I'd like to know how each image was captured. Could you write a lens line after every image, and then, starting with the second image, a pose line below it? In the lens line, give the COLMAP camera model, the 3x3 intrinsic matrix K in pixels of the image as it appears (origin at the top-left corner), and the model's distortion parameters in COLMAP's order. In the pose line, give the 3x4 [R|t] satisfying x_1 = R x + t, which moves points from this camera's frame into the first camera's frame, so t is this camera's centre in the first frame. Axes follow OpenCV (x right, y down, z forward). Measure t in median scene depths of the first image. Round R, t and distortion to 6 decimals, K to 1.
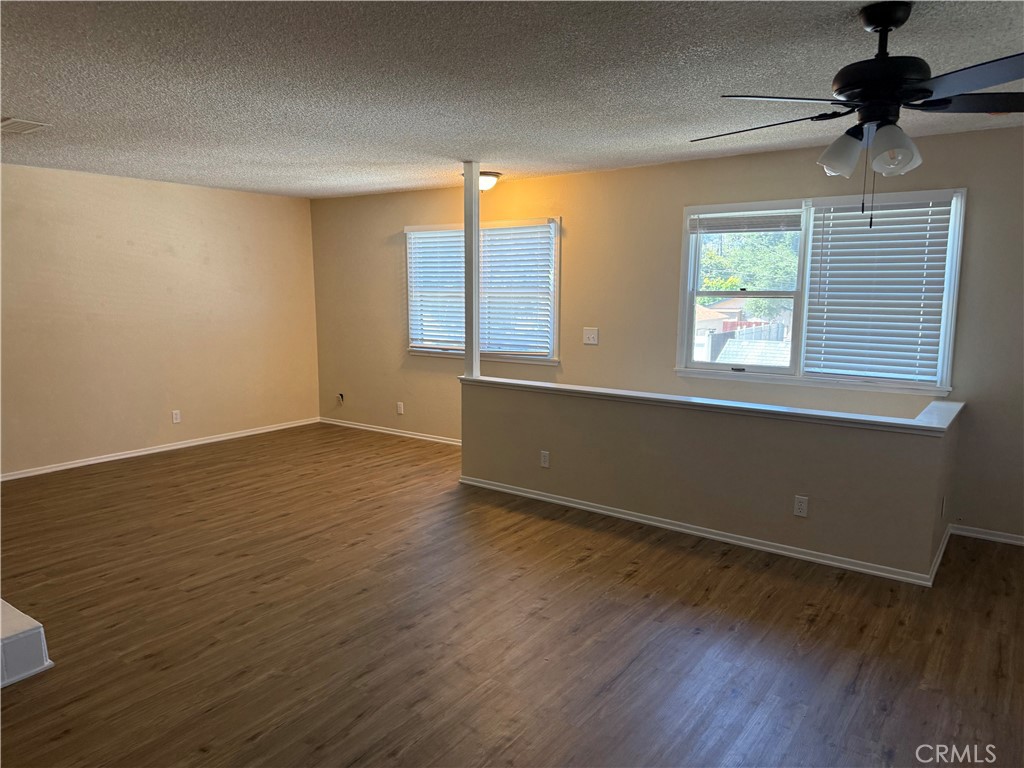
lens RADIAL K [[713.5, 0, 512.5], [0, 713.5, 383.4], [0, 0, 1]] dist [-0.018245, -0.011960]
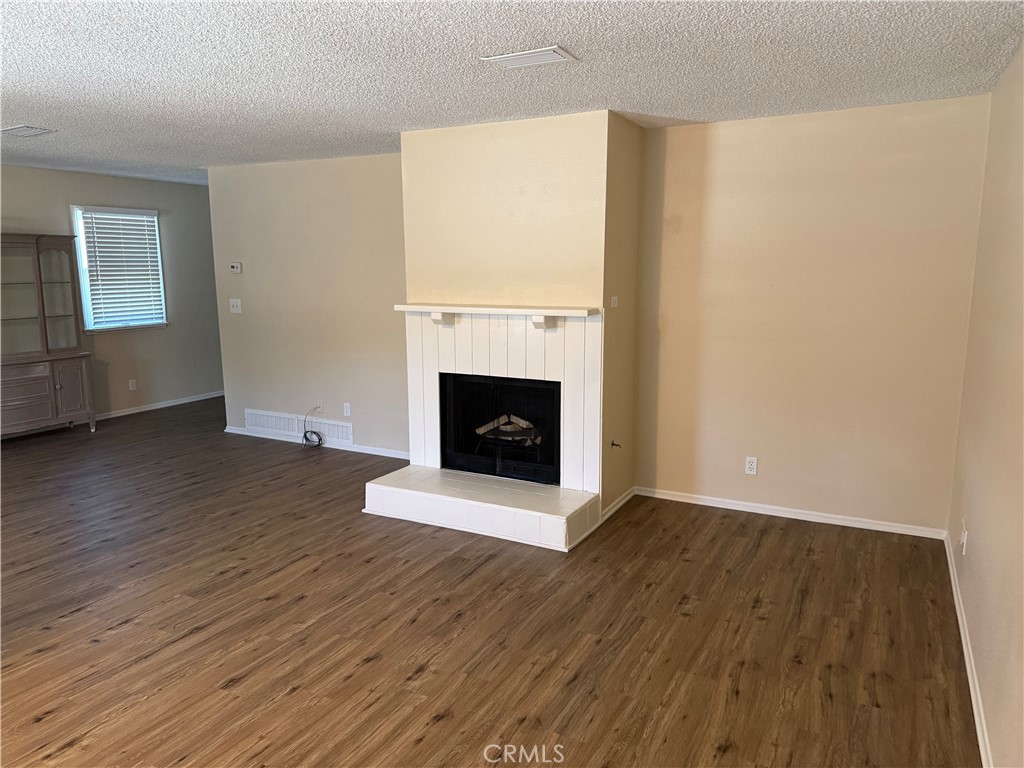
lens RADIAL K [[713.5, 0, 510.8], [0, 713.5, 382.7], [0, 0, 1]] dist [-0.018245, -0.011960]
pose [[-0.989982, 0.027628, -0.138462, -0.548713], [-0.018086, 0.947774, 0.318429, -0.266244], [0.140029, 0.317743, -0.937780, 1.740660]]
